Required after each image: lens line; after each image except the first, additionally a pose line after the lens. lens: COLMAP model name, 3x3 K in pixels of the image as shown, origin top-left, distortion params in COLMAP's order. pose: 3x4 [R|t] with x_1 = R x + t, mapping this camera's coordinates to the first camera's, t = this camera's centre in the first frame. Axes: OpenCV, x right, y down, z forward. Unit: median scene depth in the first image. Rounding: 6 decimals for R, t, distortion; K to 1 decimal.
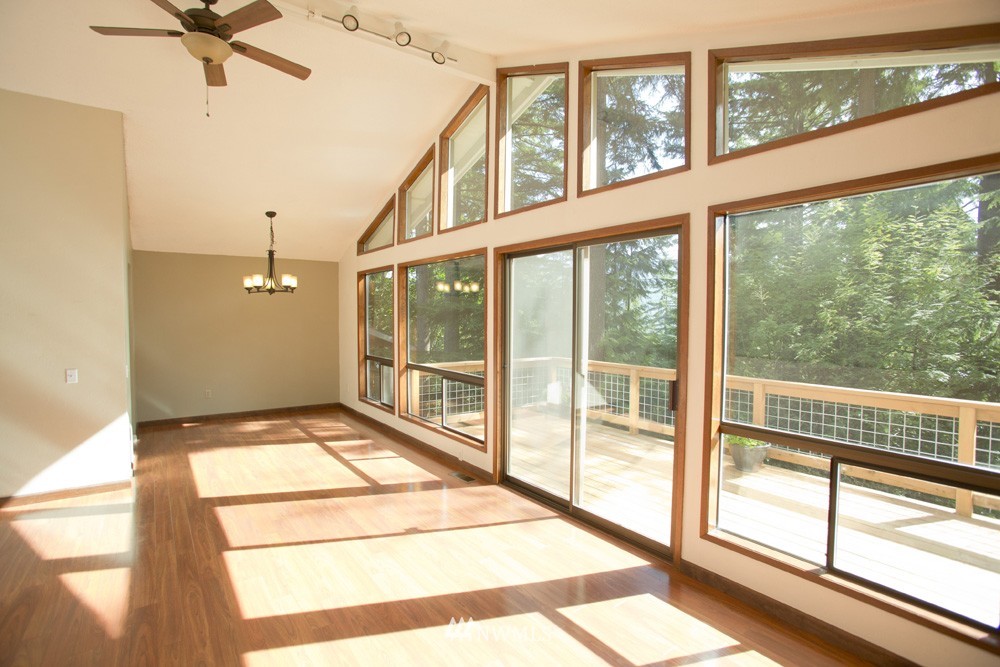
lens RADIAL K [[501.7, 0, 500.0], [0, 501.7, 333.5], [0, 0, 1]] dist [0.000803, 0.000217]
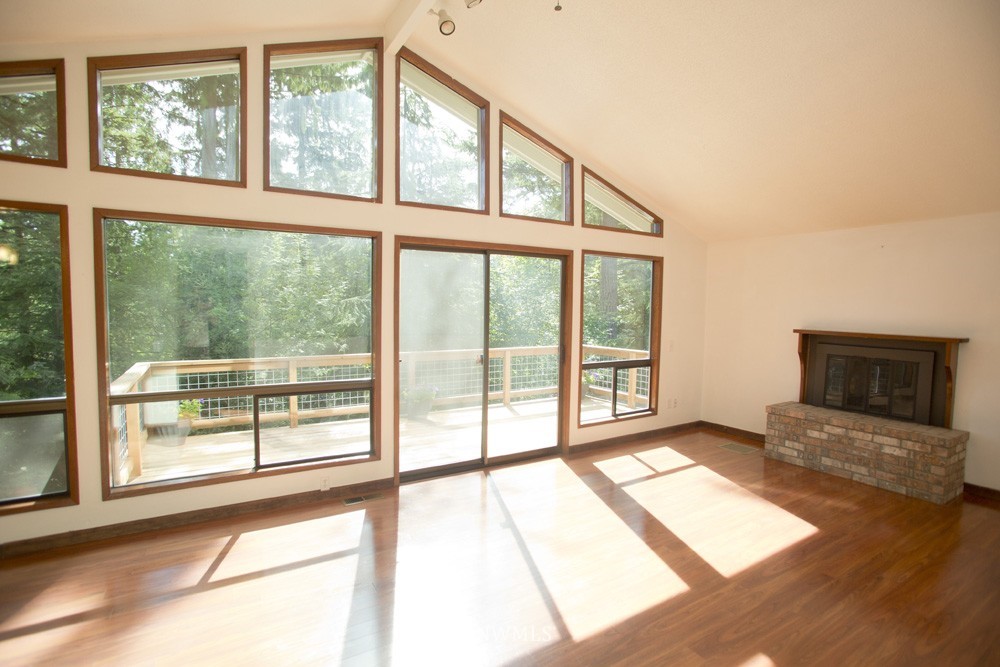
lens RADIAL K [[492.7, 0, 500.0], [0, 492.7, 333.5], [0, 0, 1]] dist [-0.002056, -0.000219]
pose [[0.083176, -0.060987, 0.994667, -1.077946], [0.029938, 0.997828, 0.058677, -0.044395], [-0.996085, 0.024898, 0.084821, 0.864691]]
